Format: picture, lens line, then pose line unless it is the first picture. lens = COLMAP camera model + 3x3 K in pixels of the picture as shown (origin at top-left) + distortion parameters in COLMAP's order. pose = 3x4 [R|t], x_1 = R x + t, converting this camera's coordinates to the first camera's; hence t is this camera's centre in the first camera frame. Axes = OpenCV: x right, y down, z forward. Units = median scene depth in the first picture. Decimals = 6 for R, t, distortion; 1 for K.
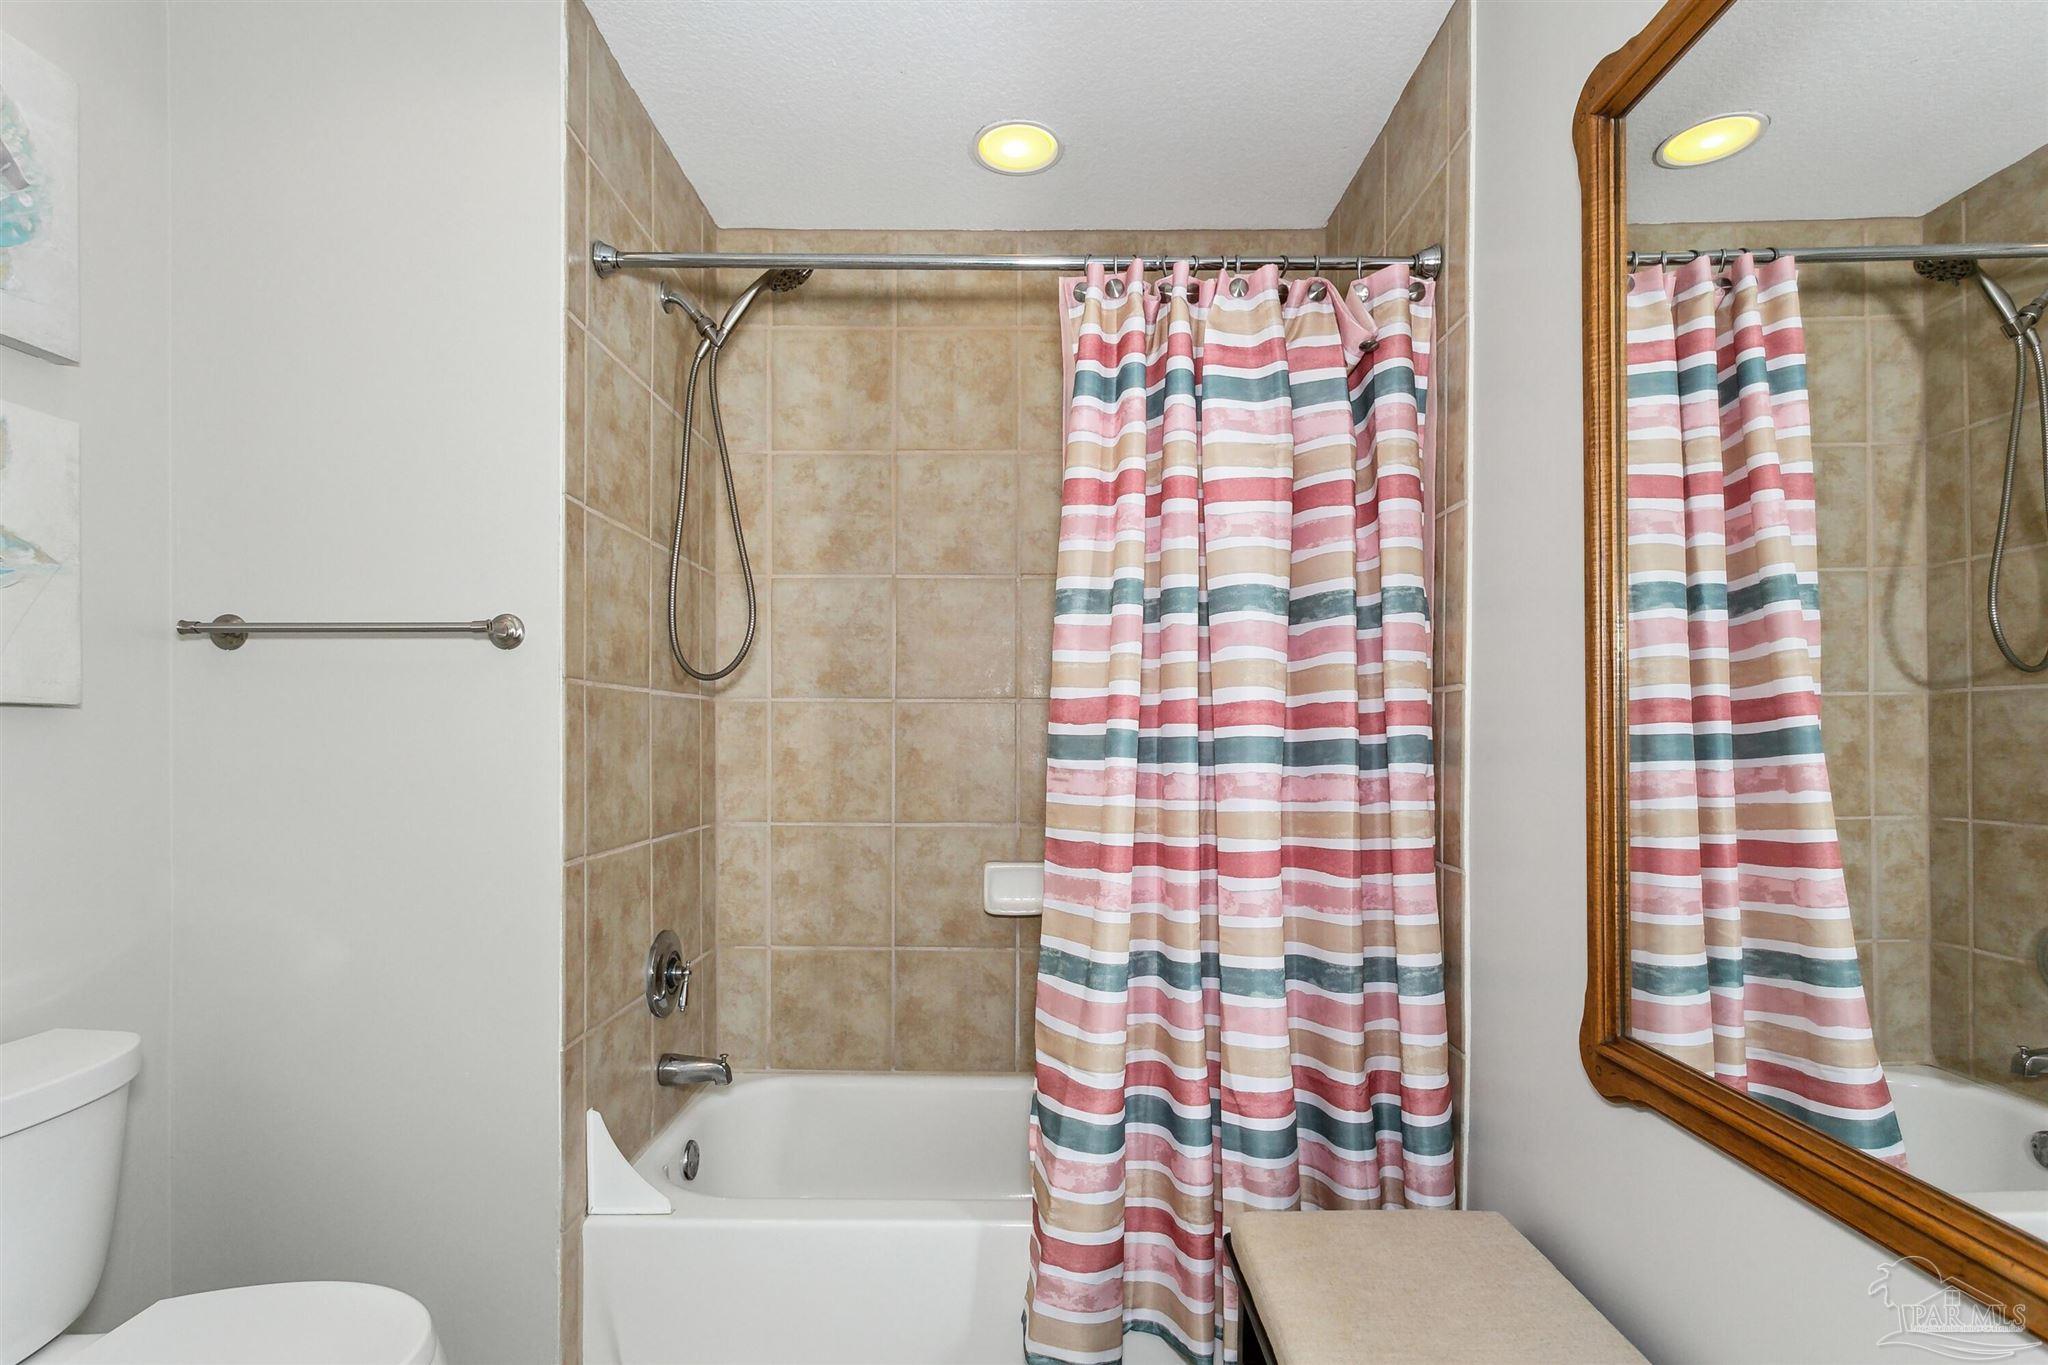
lens RADIAL K [[1006.7, 0, 1022.4], [0, 1006.7, 729.5], [0, 0, 1]] dist [-0.001159, 0.000195]
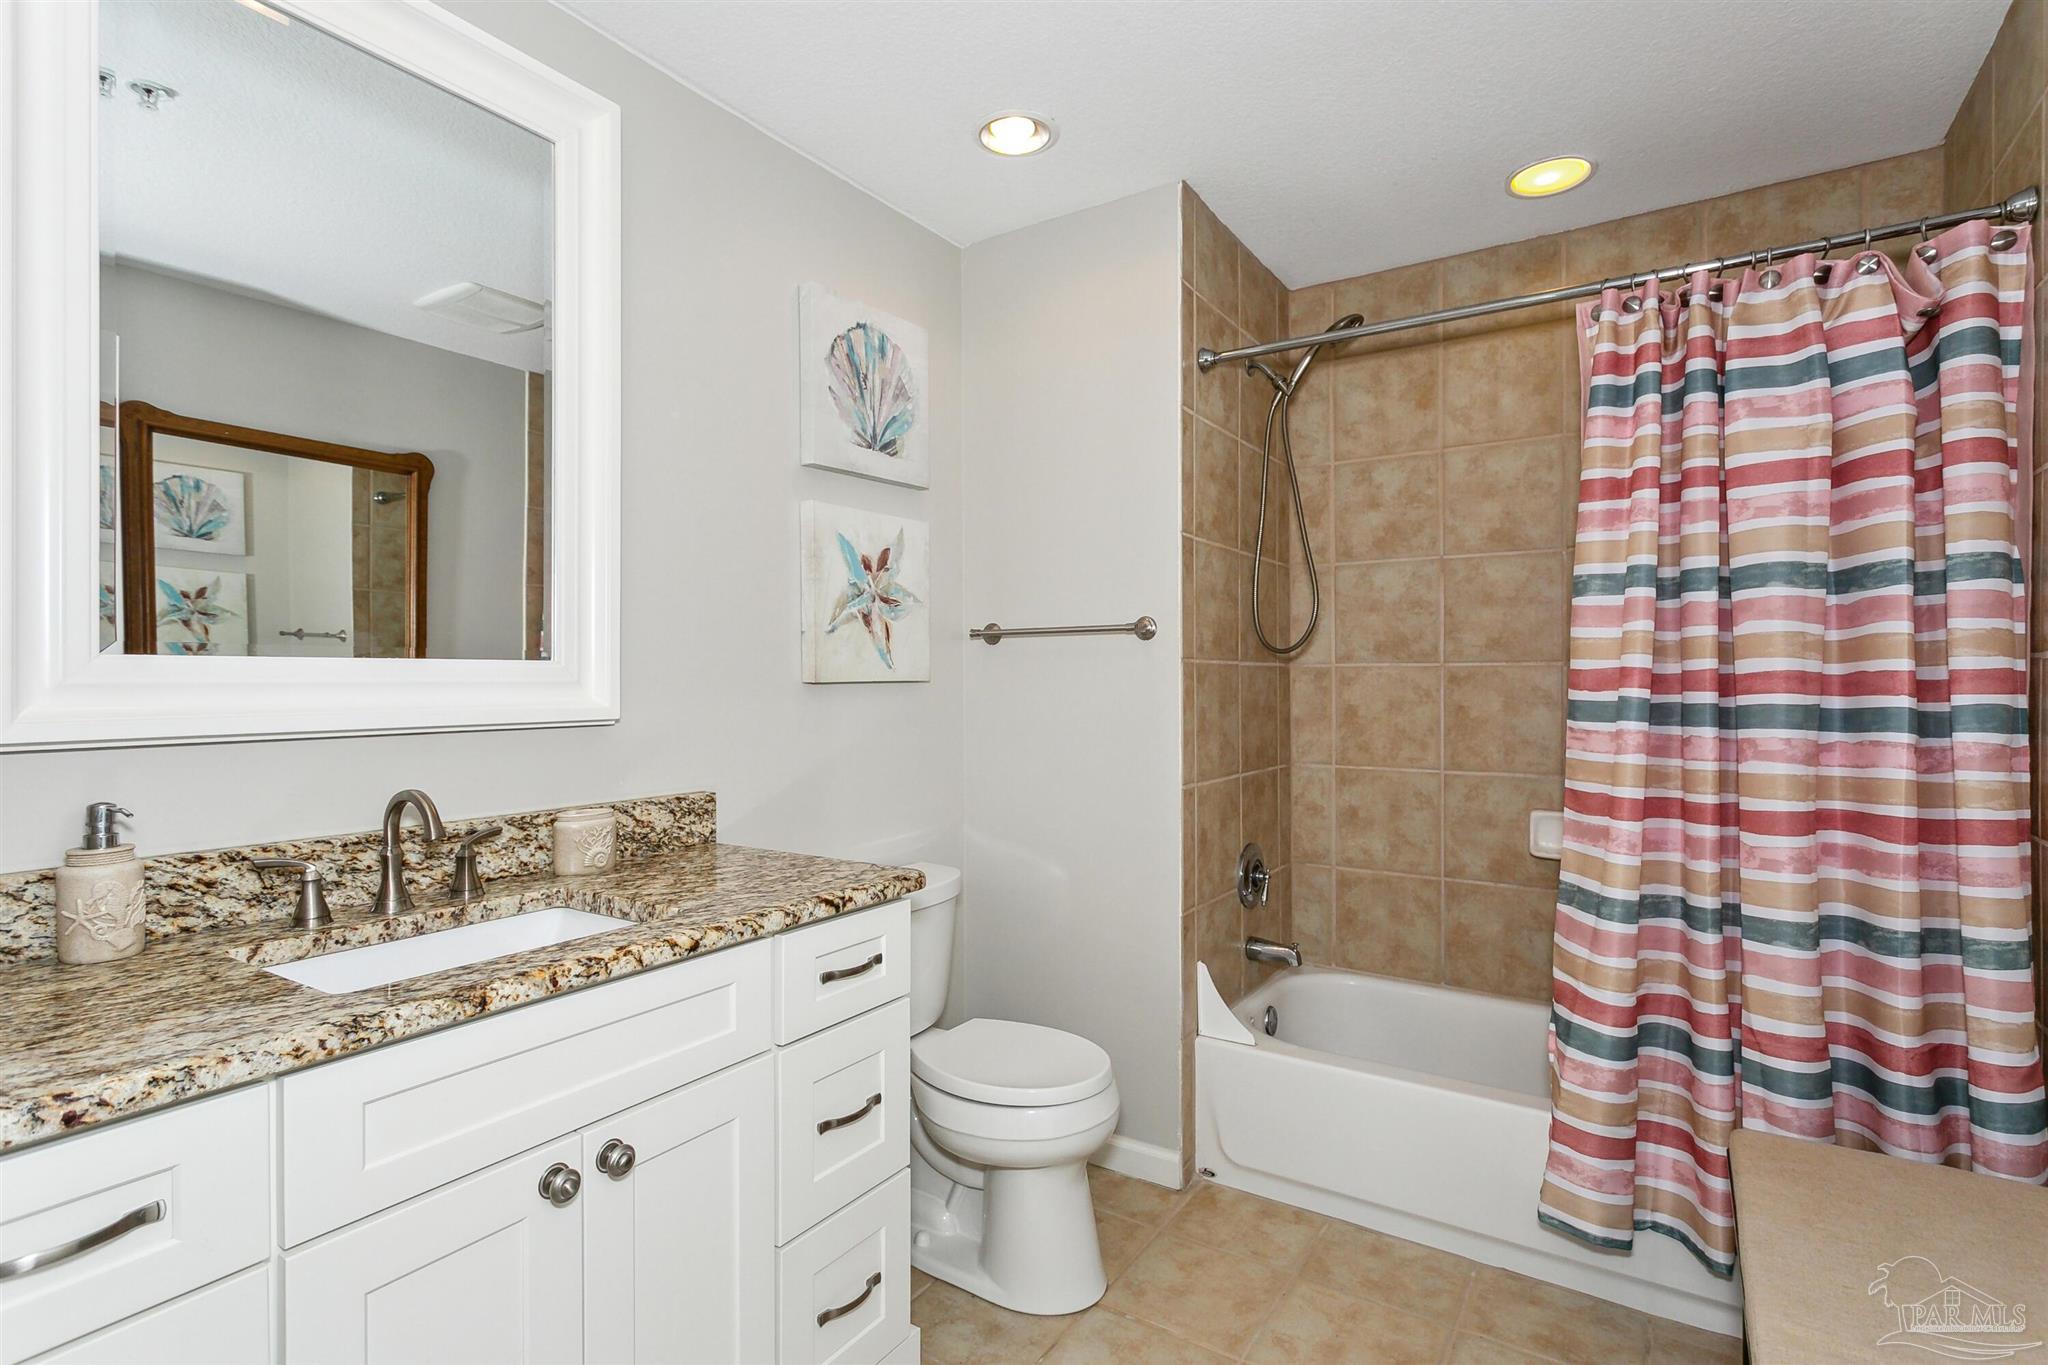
lens RADIAL K [[984.8, 0, 1024.0], [0, 984.8, 682.5], [0, 0, 1]] dist [0.000732, 0.000655]
pose [[0.839450, -0.001158, -0.543435, 0.119859], [0.005879, 0.999959, 0.006950, -0.026813], [0.543405, -0.009029, 0.839422, -0.302115]]
